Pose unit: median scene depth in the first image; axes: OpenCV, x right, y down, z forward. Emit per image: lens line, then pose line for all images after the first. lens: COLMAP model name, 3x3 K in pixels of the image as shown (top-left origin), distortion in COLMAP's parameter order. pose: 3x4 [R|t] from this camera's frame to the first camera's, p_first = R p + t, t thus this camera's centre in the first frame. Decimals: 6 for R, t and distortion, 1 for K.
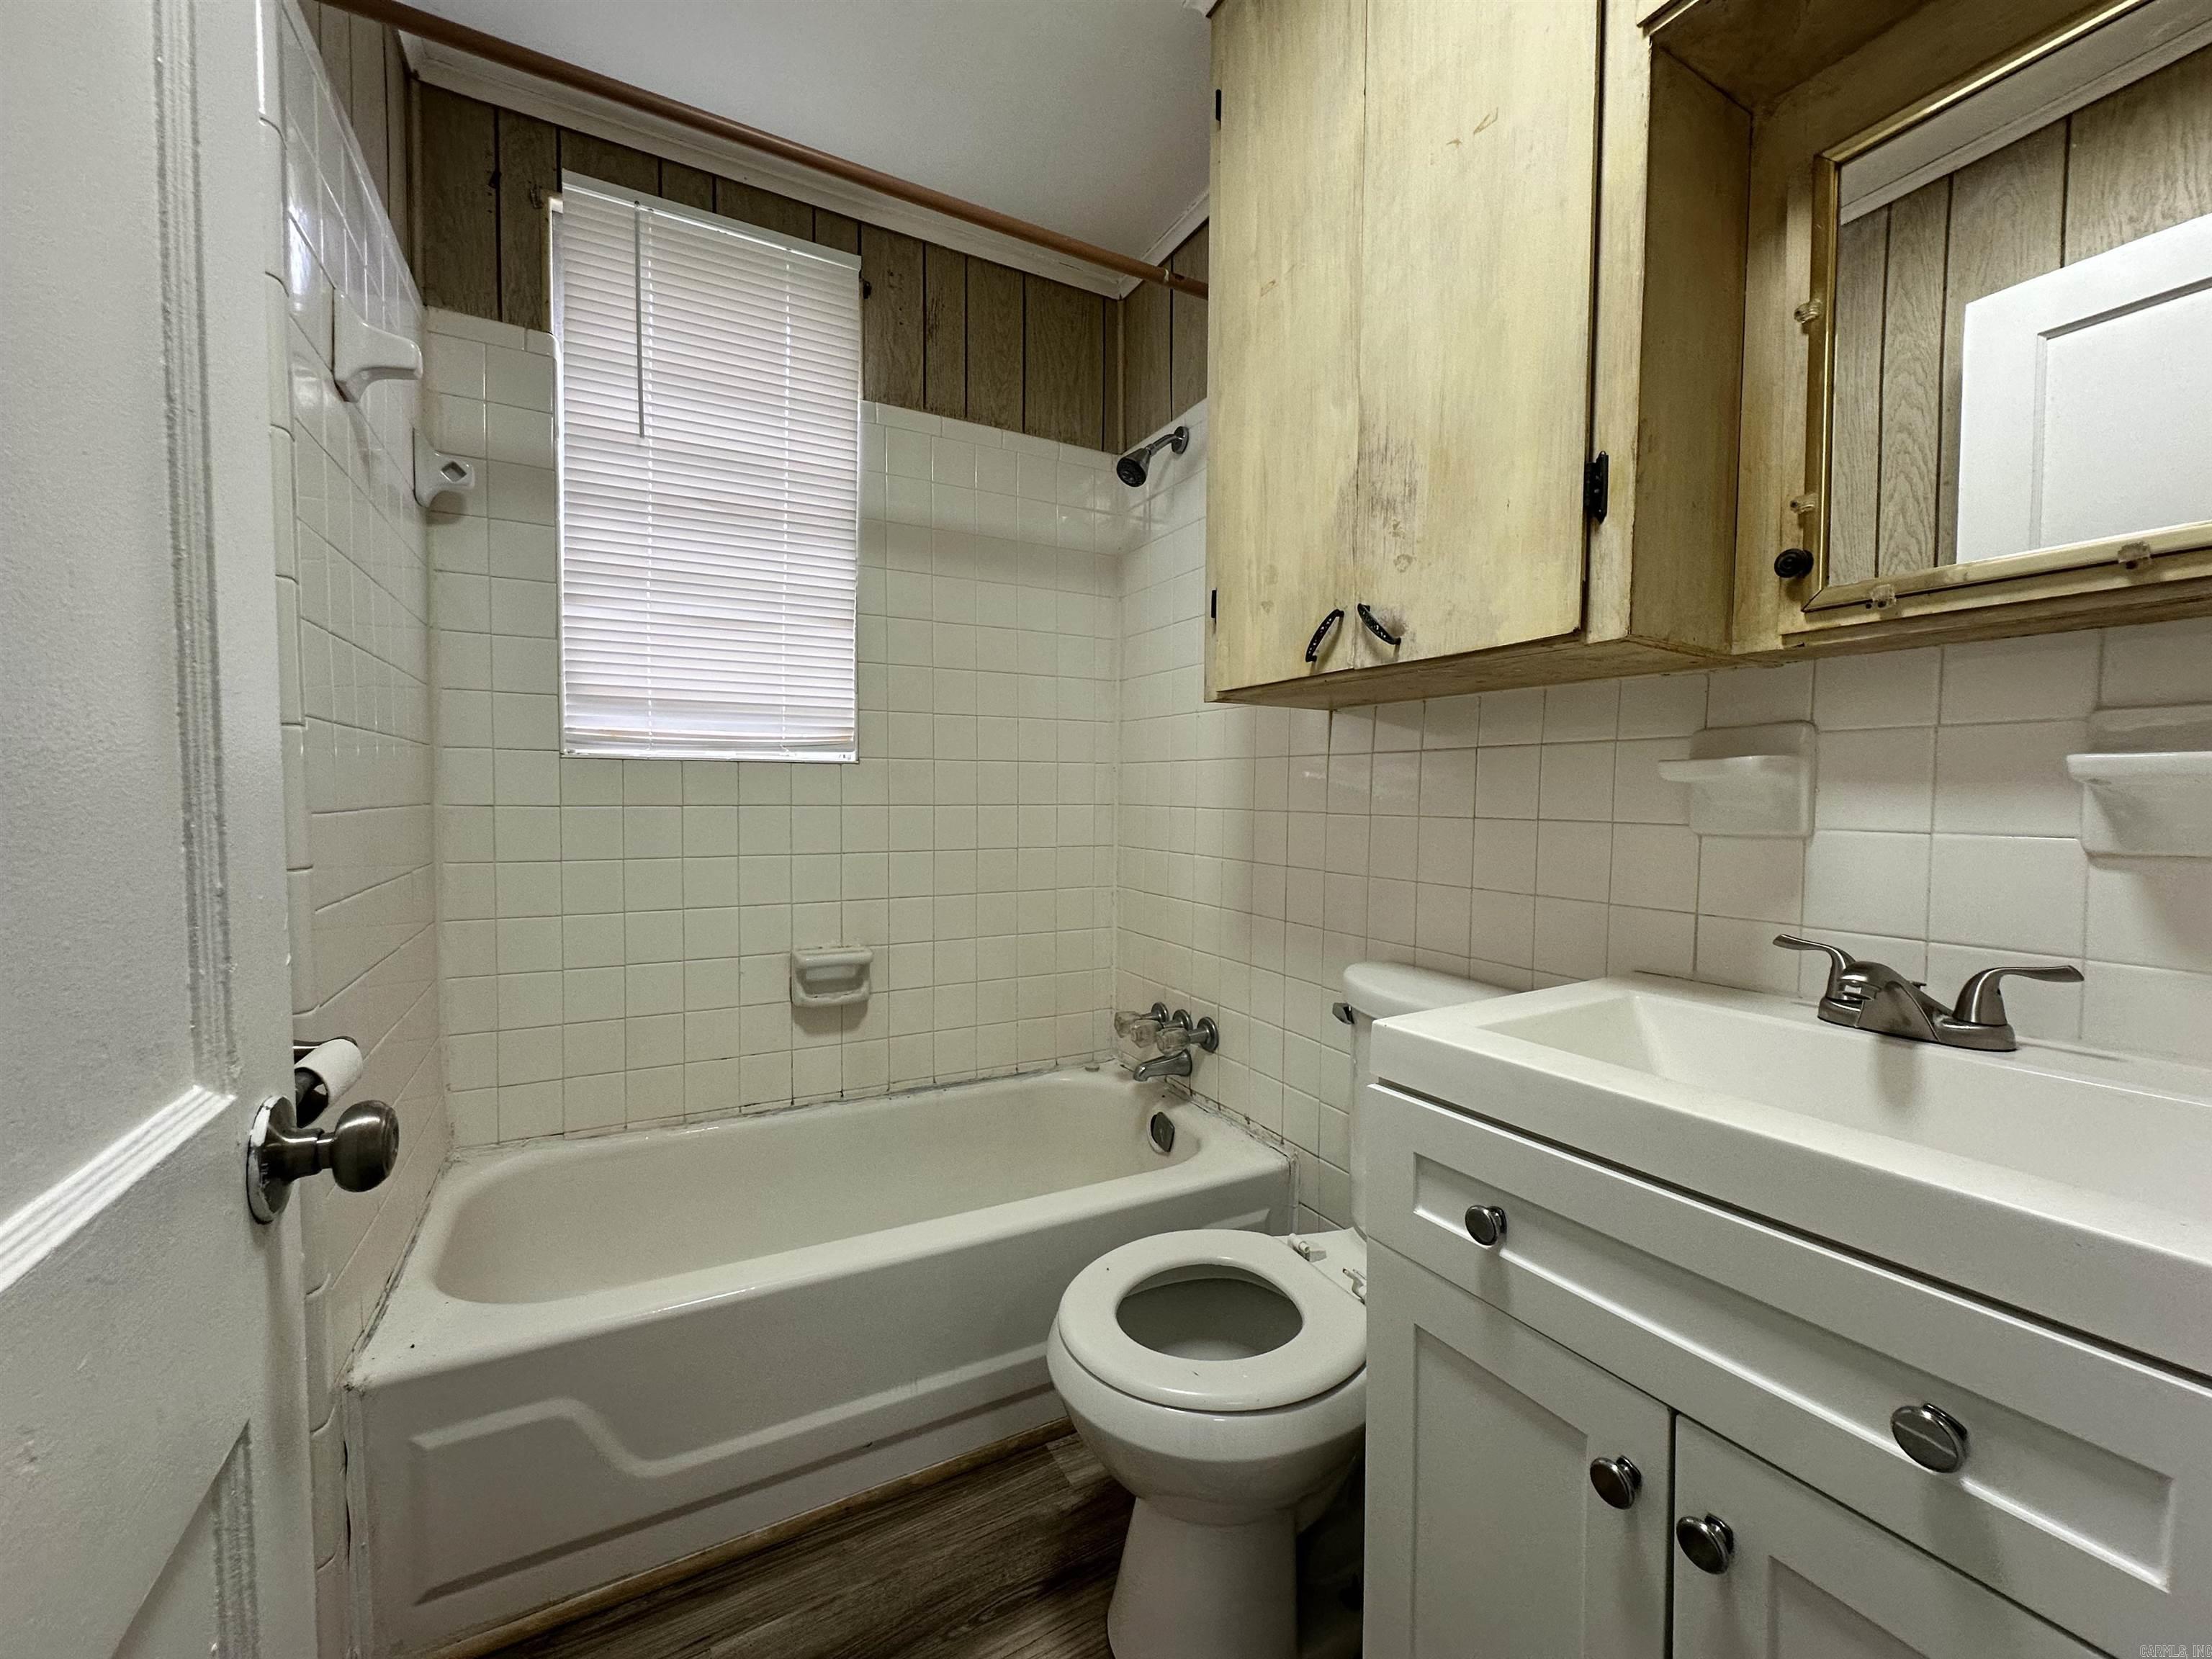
lens RADIAL K [[883.1, 0, 1106.9], [0, 883.1, 831.2], [0, 0, 1]] dist [-0.003743, 0.000463]
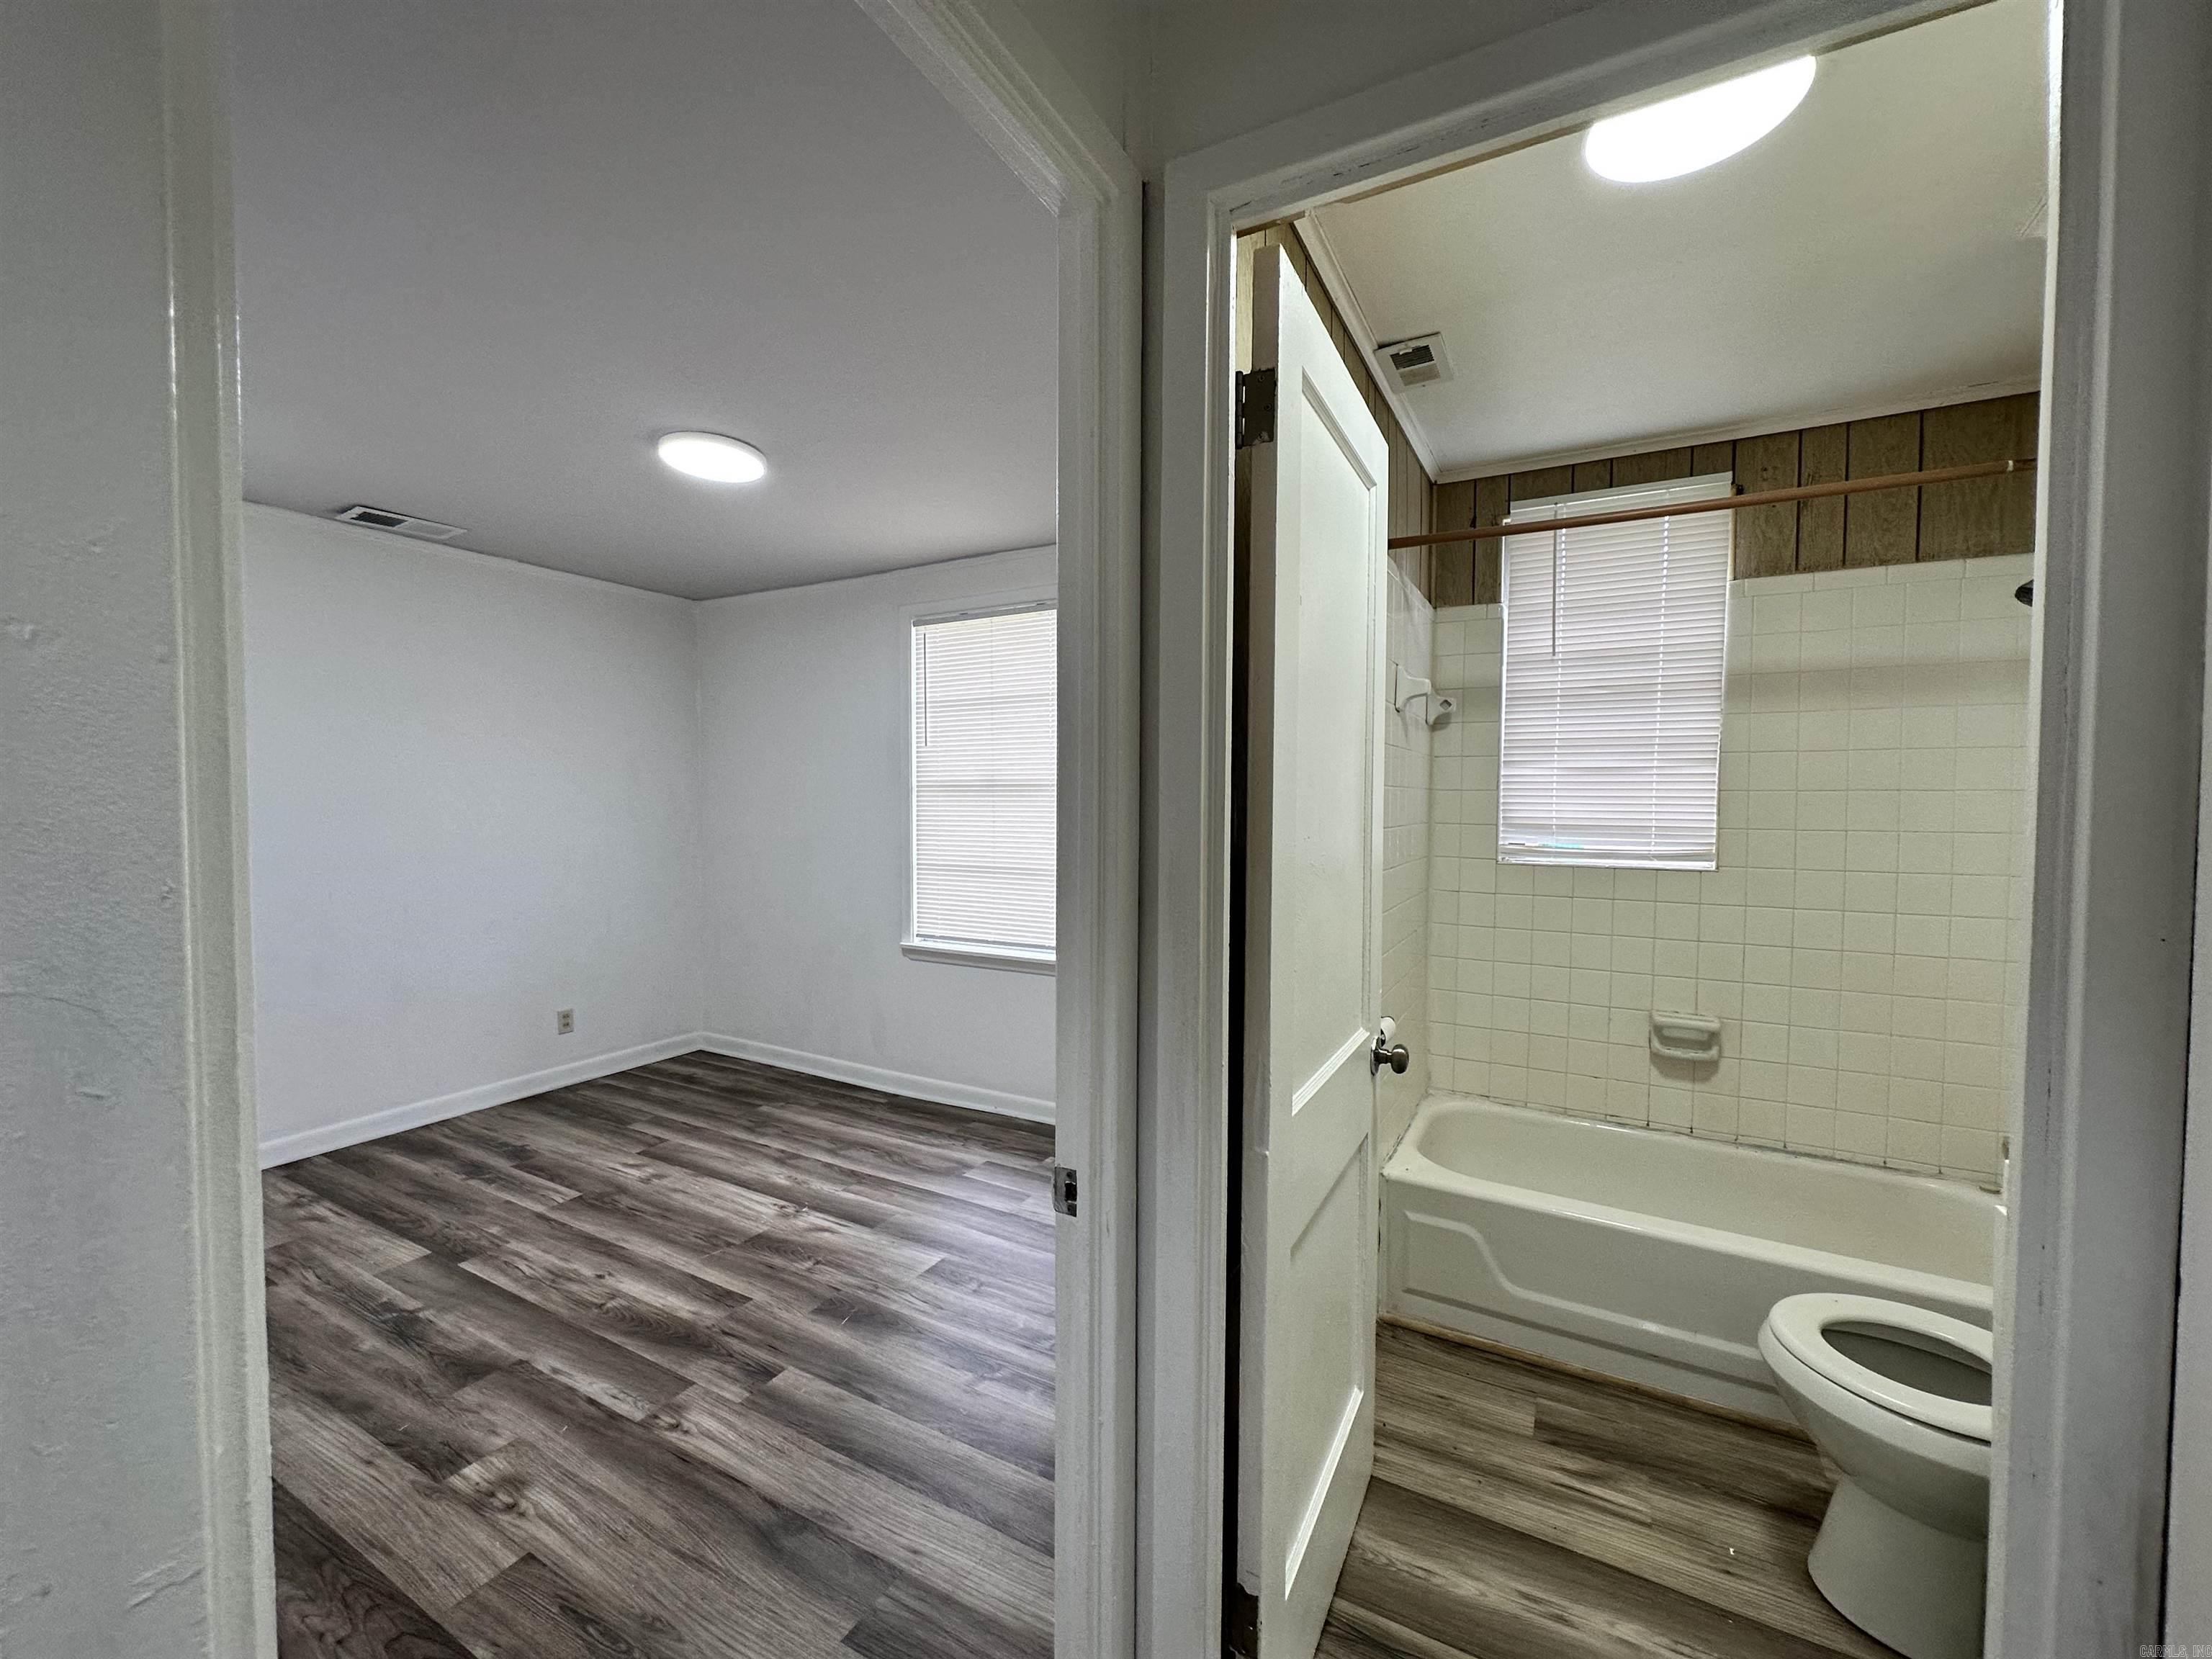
lens RADIAL K [[883.1, 0, 1106.9], [0, 883.1, 831.2], [0, 0, 1]] dist [-0.003743, 0.000463]
pose [[0.532608, 0.027370, -0.845919, 0.347398], [-0.038226, 0.999235, 0.008263, -0.122805], [0.845498, 0.027936, 0.533247, -0.443201]]
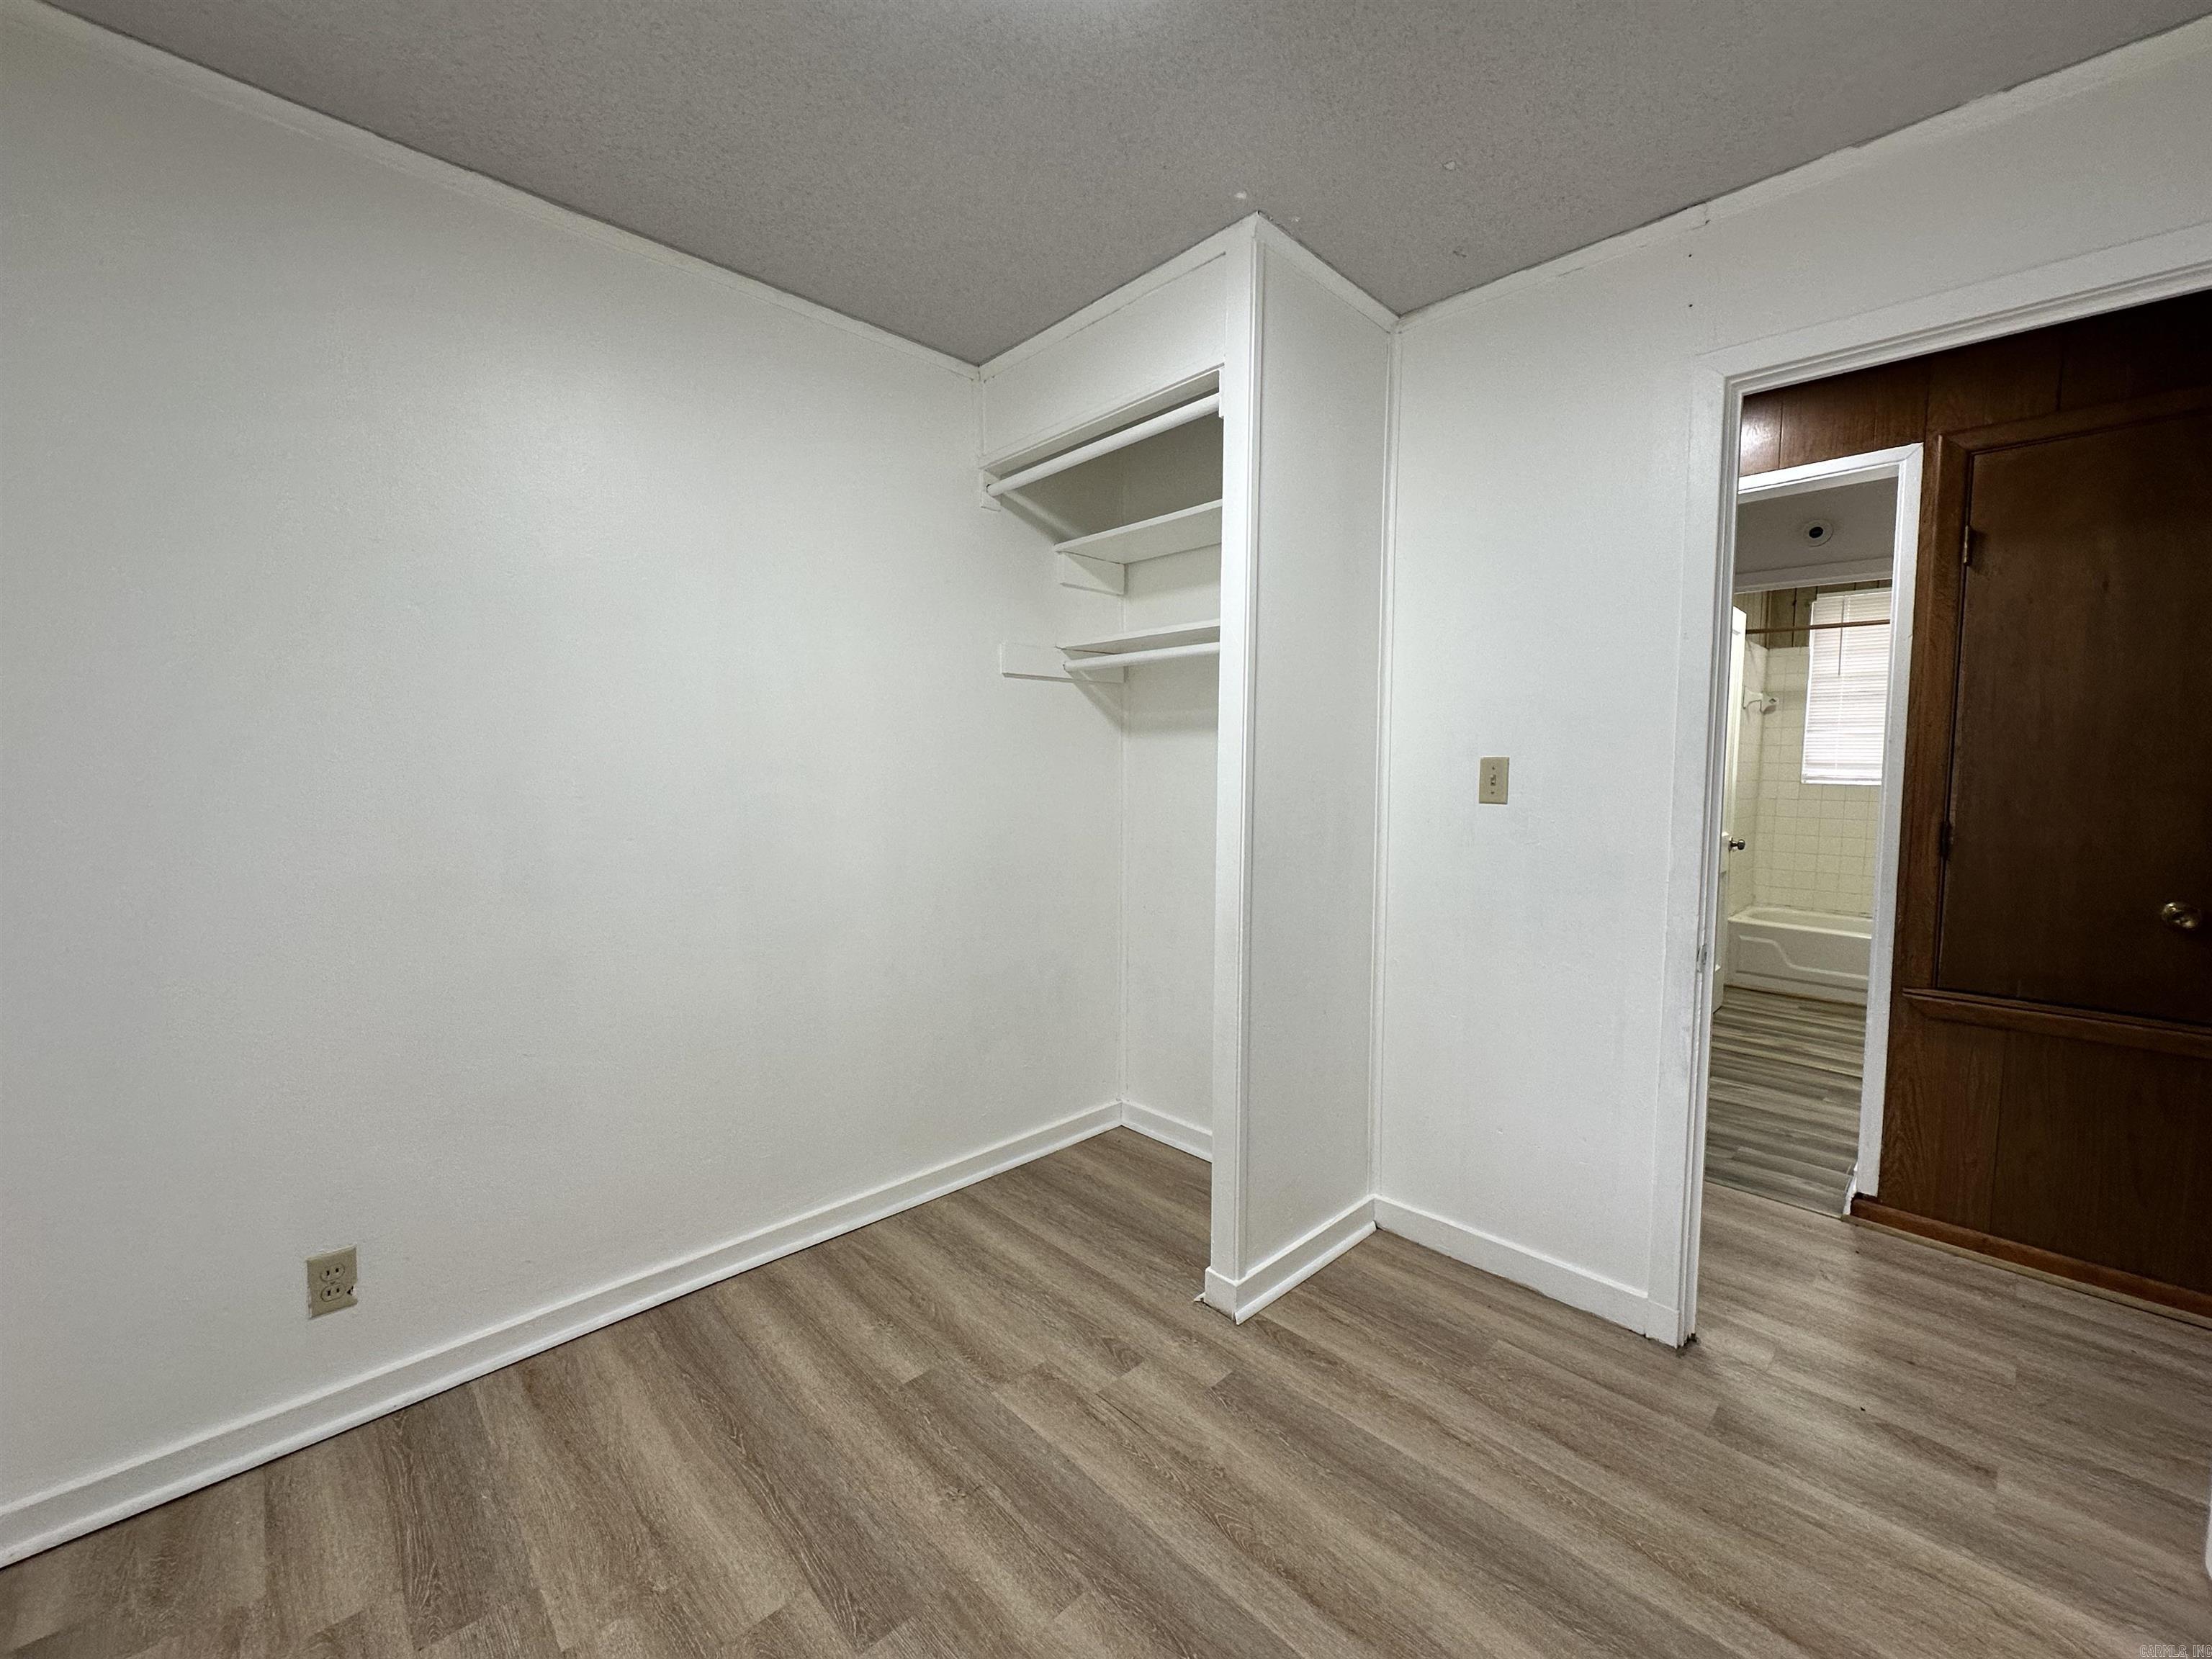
lens RADIAL K [[883.1, 0, 1106.9], [0, 883.1, 831.2], [0, 0, 1]] dist [-0.003743, 0.000463]
pose [[0.264149, 0.071877, -0.961800, 1.663726], [-0.045398, 0.997041, 0.062043, 0.002953], [0.963413, 0.027275, 0.266631, -2.087411]]
